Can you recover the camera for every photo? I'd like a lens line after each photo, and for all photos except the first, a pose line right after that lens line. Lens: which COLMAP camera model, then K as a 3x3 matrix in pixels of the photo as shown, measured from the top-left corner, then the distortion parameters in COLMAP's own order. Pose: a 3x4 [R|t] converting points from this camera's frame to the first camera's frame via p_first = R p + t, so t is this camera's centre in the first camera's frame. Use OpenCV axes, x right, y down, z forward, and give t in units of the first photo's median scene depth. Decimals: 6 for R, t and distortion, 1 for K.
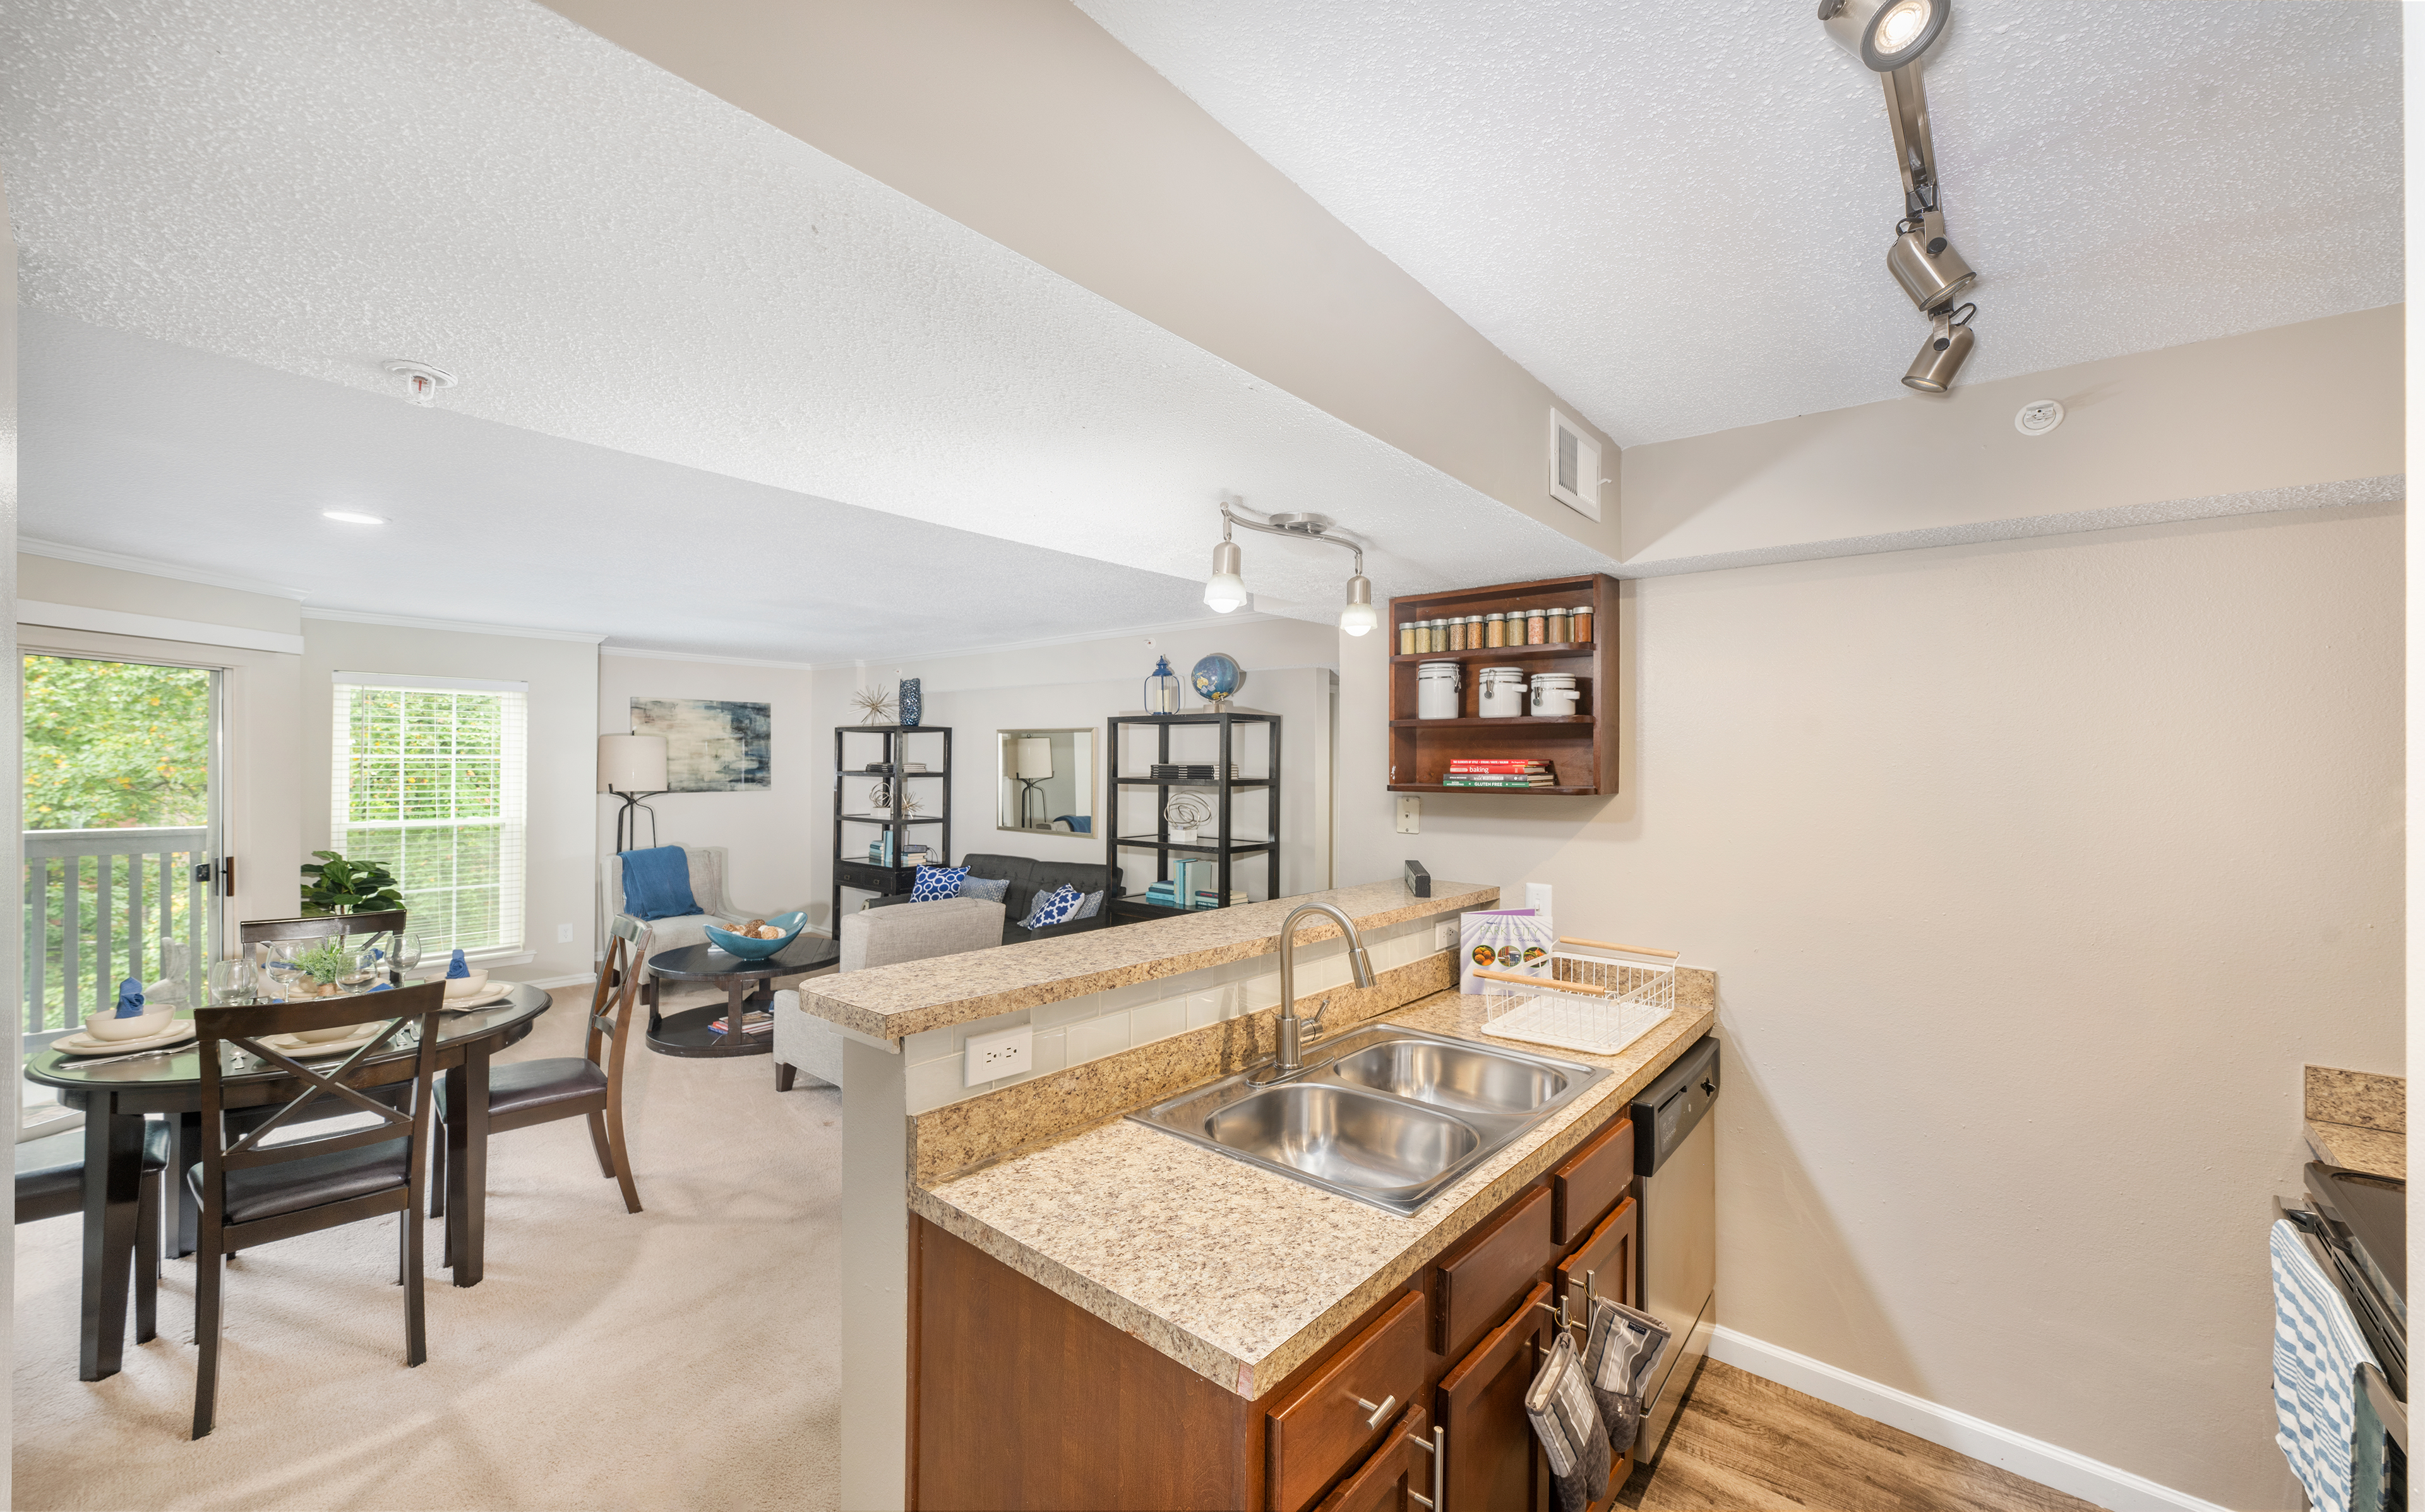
lens RADIAL K [[931.0, 0, 1313.5], [0, 931.0, 768.2], [0, 0, 1]] dist [-0.000451, -0.000006]
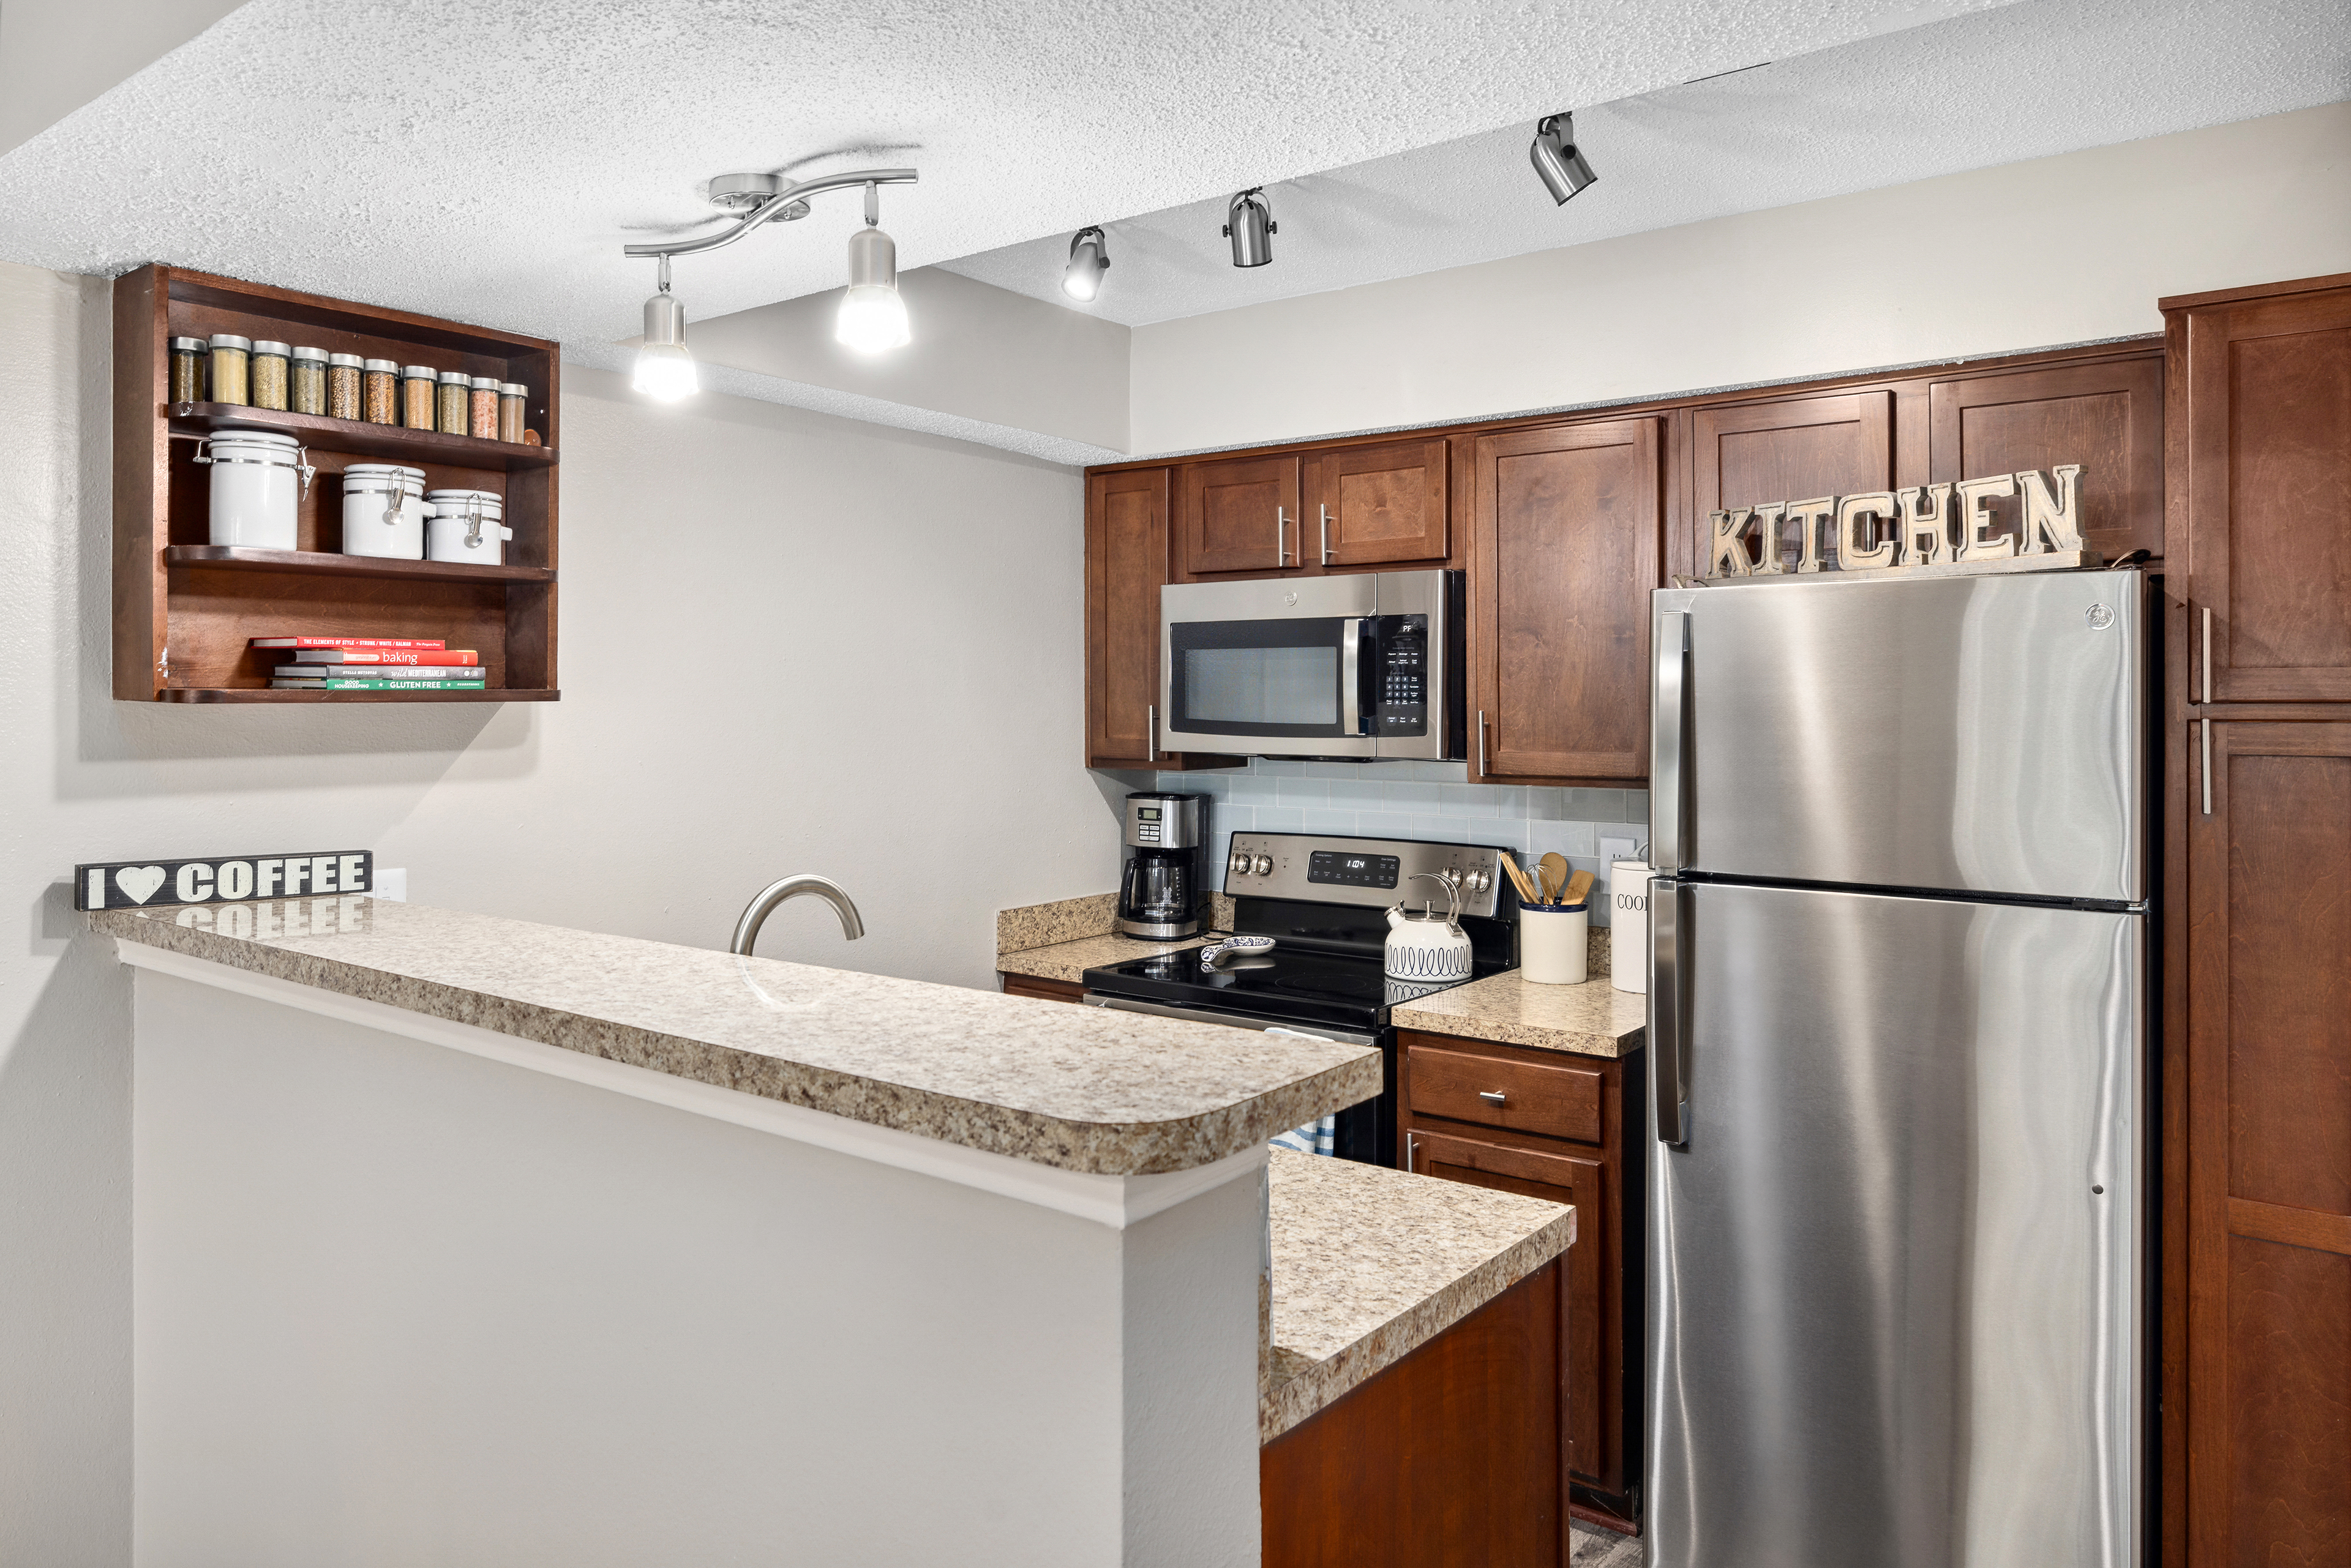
lens RADIAL K [[1586.8, 0, 1175.4], [0, 1586.8, 710.9], [0, 0, 1]] dist [0.002194, 0.000336]
pose [[0.007193, -0.019037, 0.999793, -0.620410], [0.010452, 0.999766, 0.018961, 0.016965], [-0.999920, 0.010314, 0.007391, 0.484141]]
